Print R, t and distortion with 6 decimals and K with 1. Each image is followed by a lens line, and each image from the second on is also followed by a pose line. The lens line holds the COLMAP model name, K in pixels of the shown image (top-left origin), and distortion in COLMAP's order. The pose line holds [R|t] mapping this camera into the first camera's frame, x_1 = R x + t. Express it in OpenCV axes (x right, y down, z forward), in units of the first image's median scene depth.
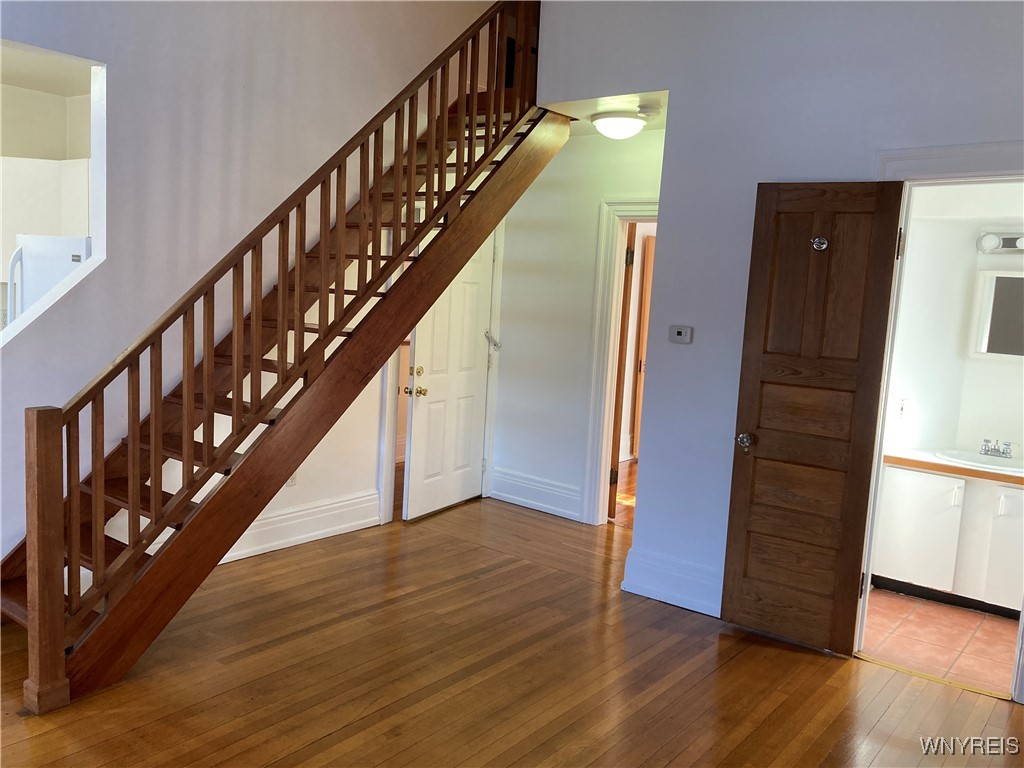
lens RADIAL K [[838.1, 0, 514.6], [0, 838.1, 379.8], [0, 0, 1]] dist [0.052705, -0.050605]
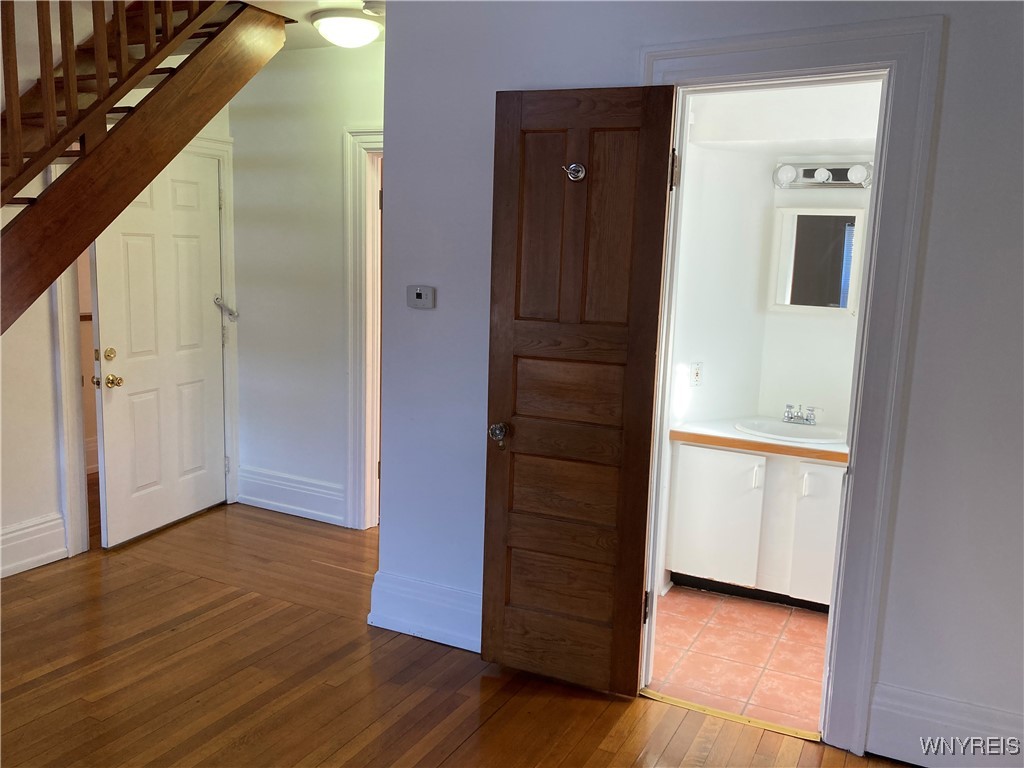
lens RADIAL K [[838.1, 0, 517.3], [0, 838.1, 380.6], [0, 0, 1]] dist [0.052705, -0.050605]
pose [[0.982458, -0.053588, 0.178621, 0.140932], [0.044629, 0.997554, 0.053806, -0.014378], [-0.181068, -0.044891, 0.982446, 0.220633]]
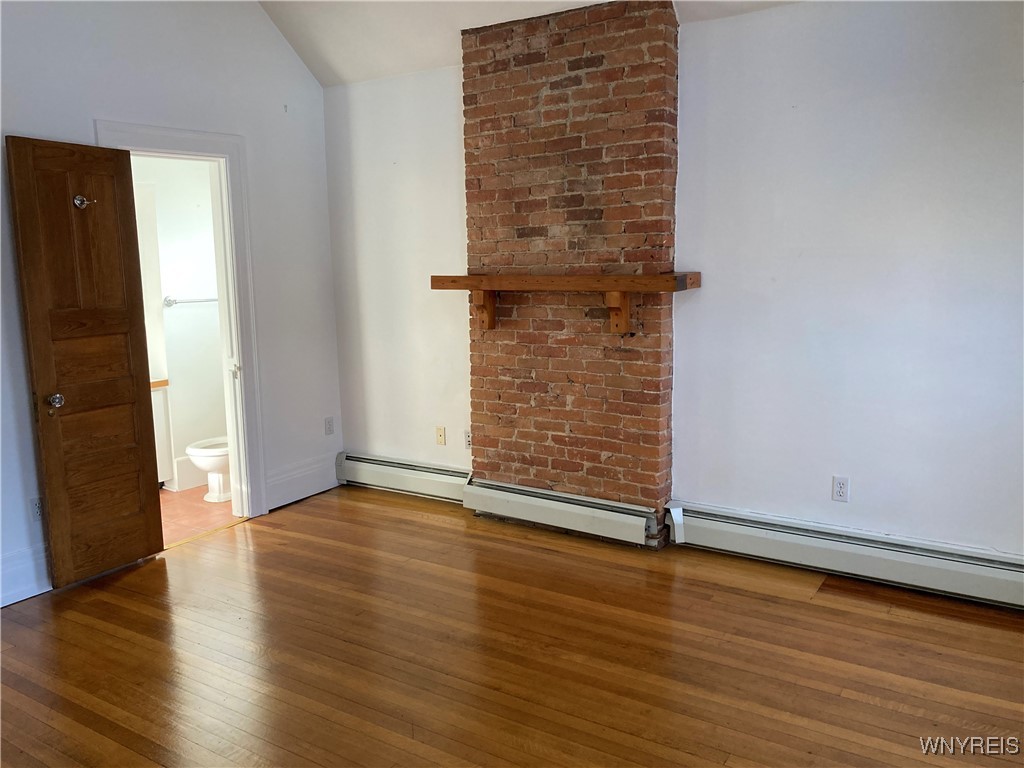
lens RADIAL K [[838.1, 0, 516.3], [0, 838.1, 382.3], [0, 0, 1]] dist [0.052705, -0.050605]
pose [[-0.086540, -0.200051, 0.975956, -0.666755], [0.117952, 0.970684, 0.209430, -0.084646], [-0.989241, 0.133240, -0.060406, 0.469279]]
